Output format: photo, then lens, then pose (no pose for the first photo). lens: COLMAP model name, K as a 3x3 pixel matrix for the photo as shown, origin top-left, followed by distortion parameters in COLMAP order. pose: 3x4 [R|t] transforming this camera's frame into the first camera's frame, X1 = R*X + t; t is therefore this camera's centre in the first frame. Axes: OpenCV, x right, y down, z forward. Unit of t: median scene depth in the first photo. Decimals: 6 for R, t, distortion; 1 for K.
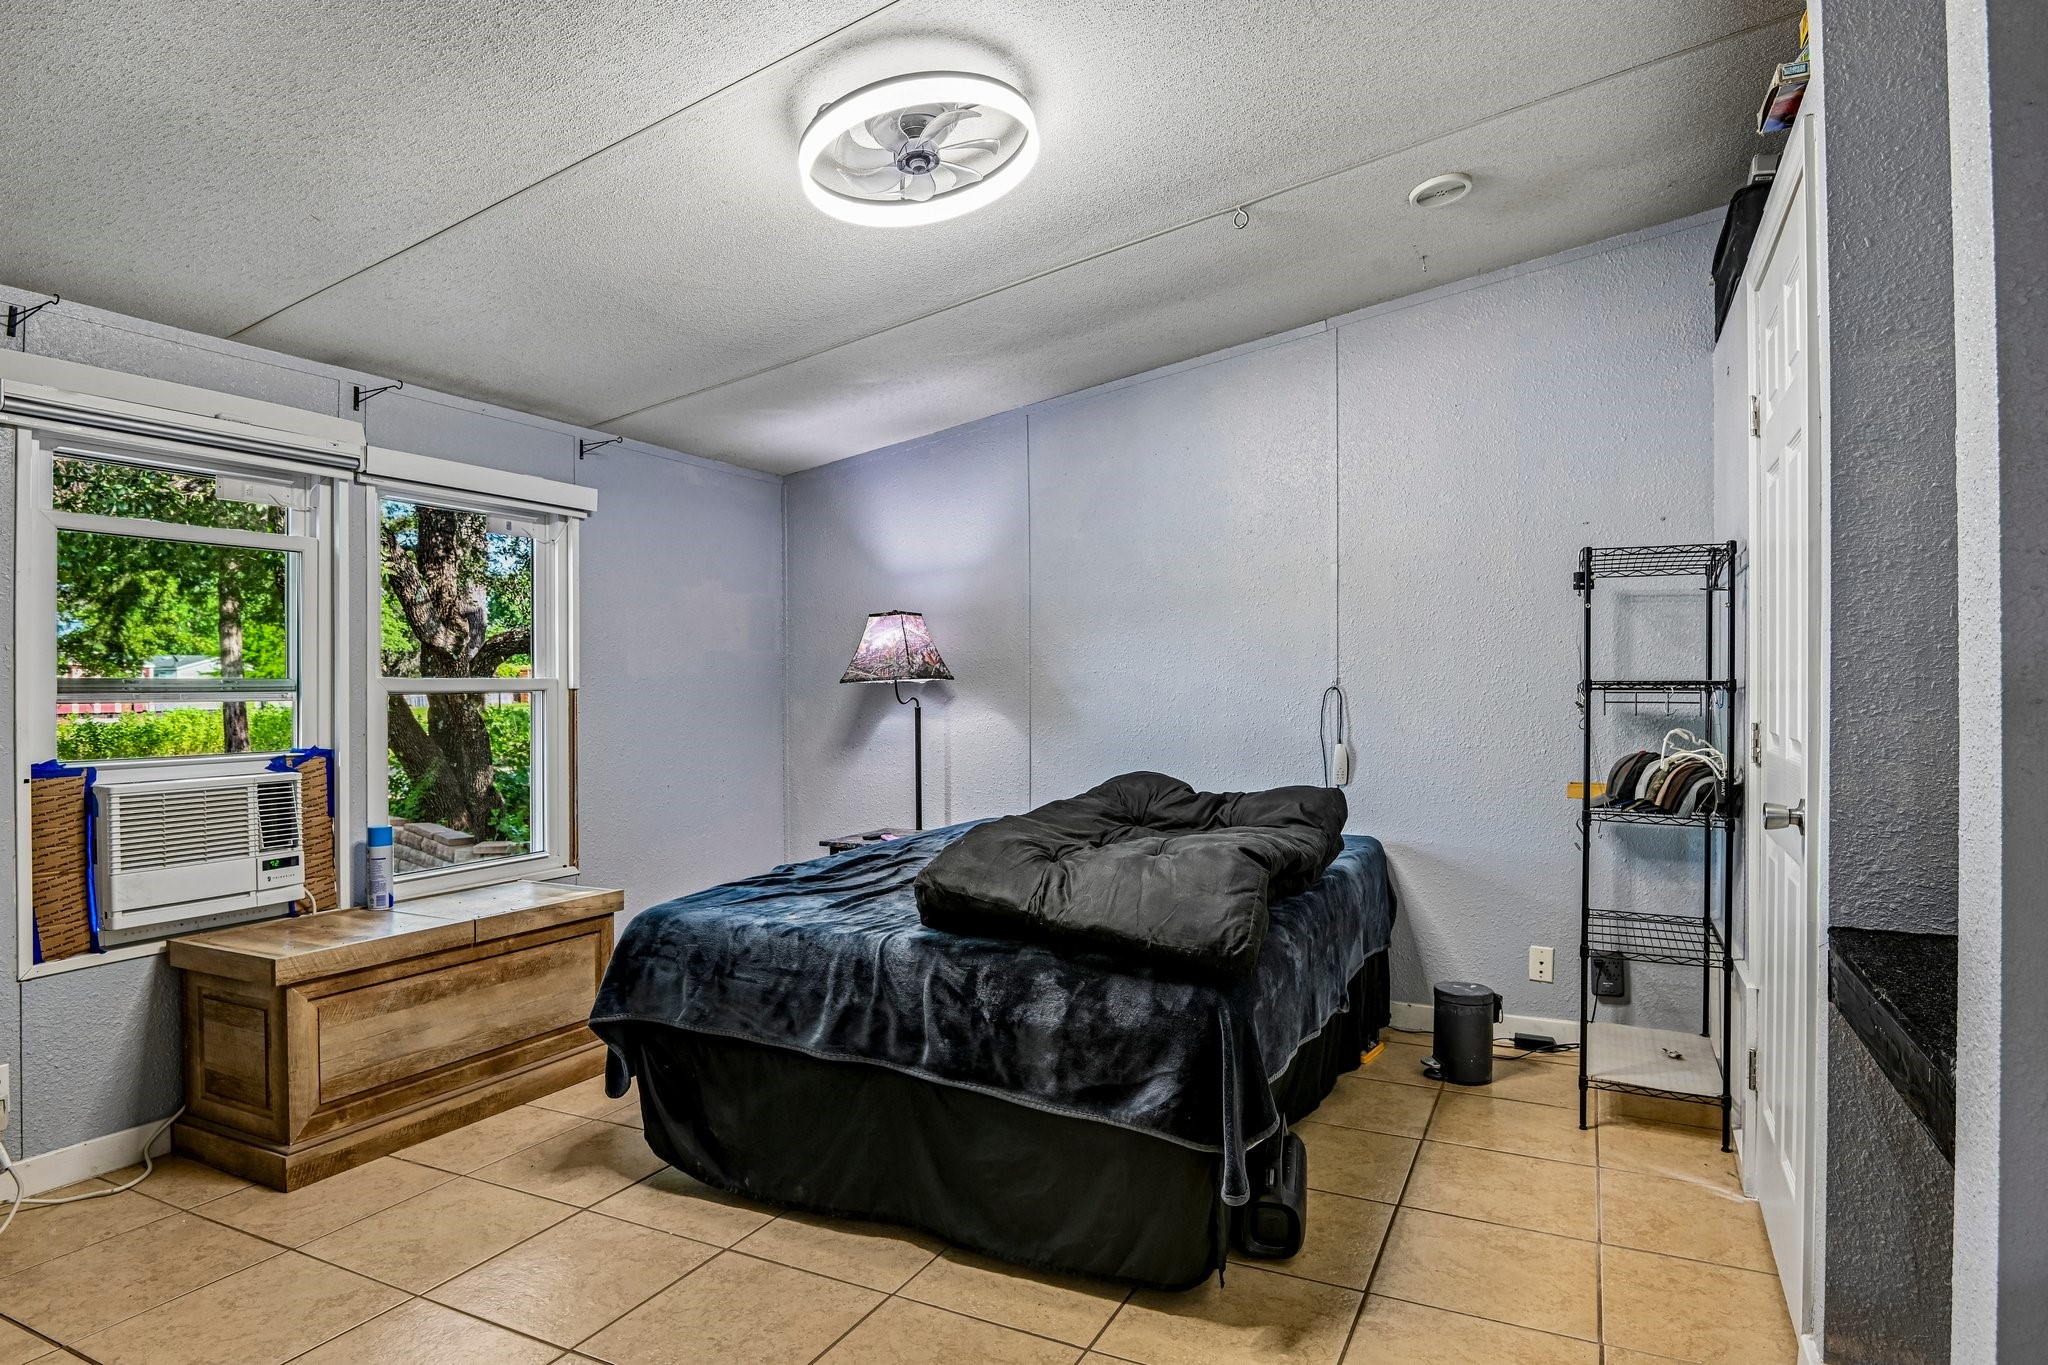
lens RADIAL K [[1126.9, 0, 1024.1], [0, 1126.9, 681.5], [0, 0, 1]] dist [-0.018632, -0.003904]
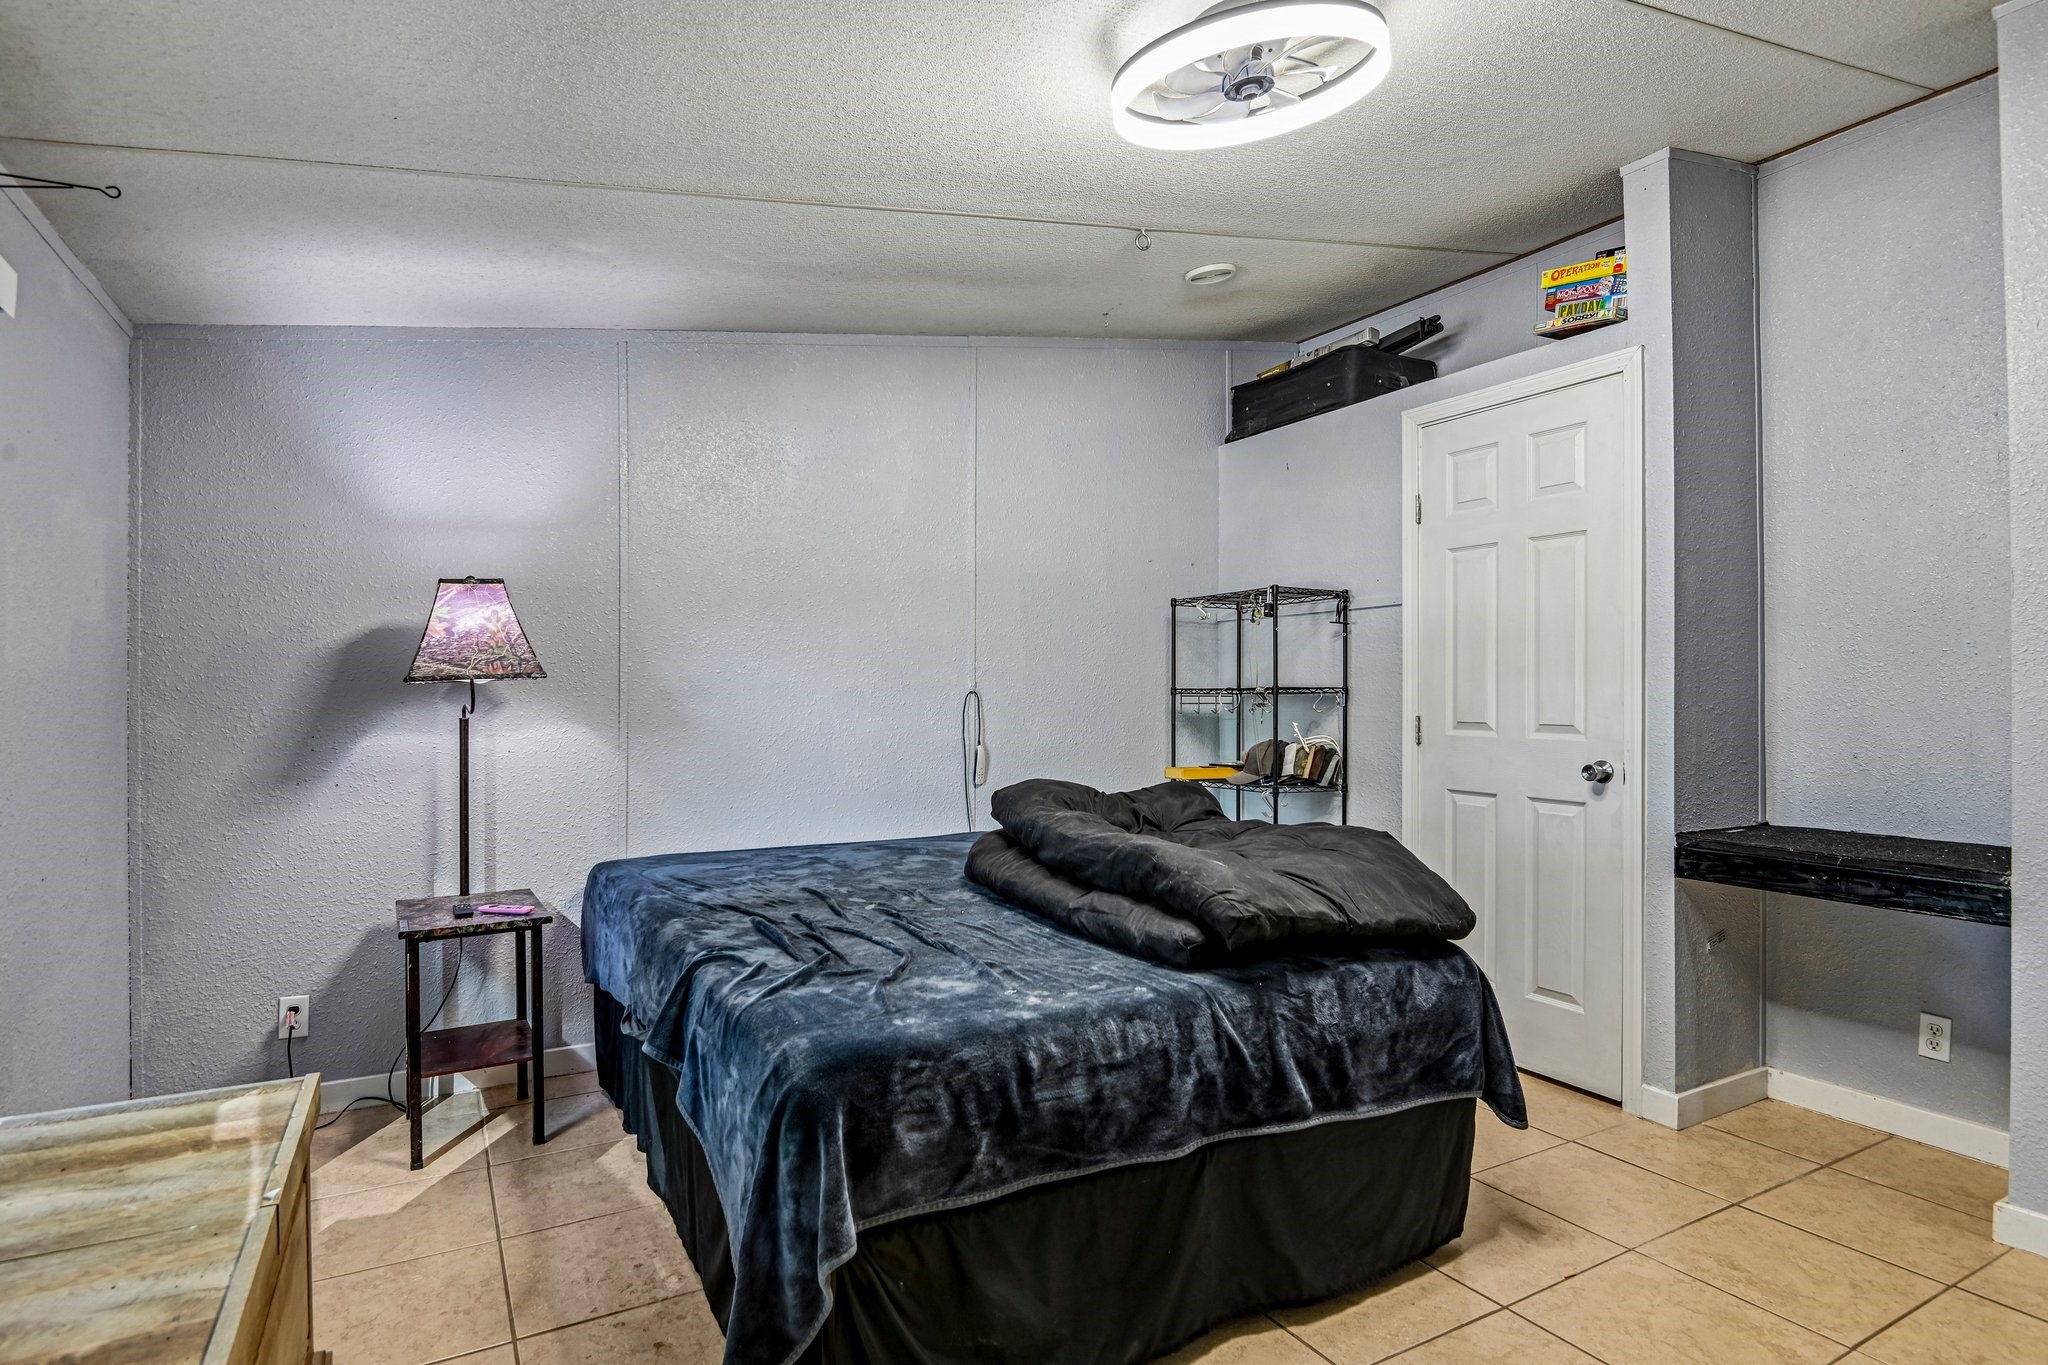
lens RADIAL K [[1075.5, 0, 1024.0], [0, 1075.5, 682.5], [0, 0, 1]] dist [-0.015824, -0.000284]
pose [[0.558736, 0.010055, 0.829285, -0.558967], [-0.005518, 0.999949, -0.008407, 0.005623], [-0.829327, 0.000122, 0.558763, 0.432456]]
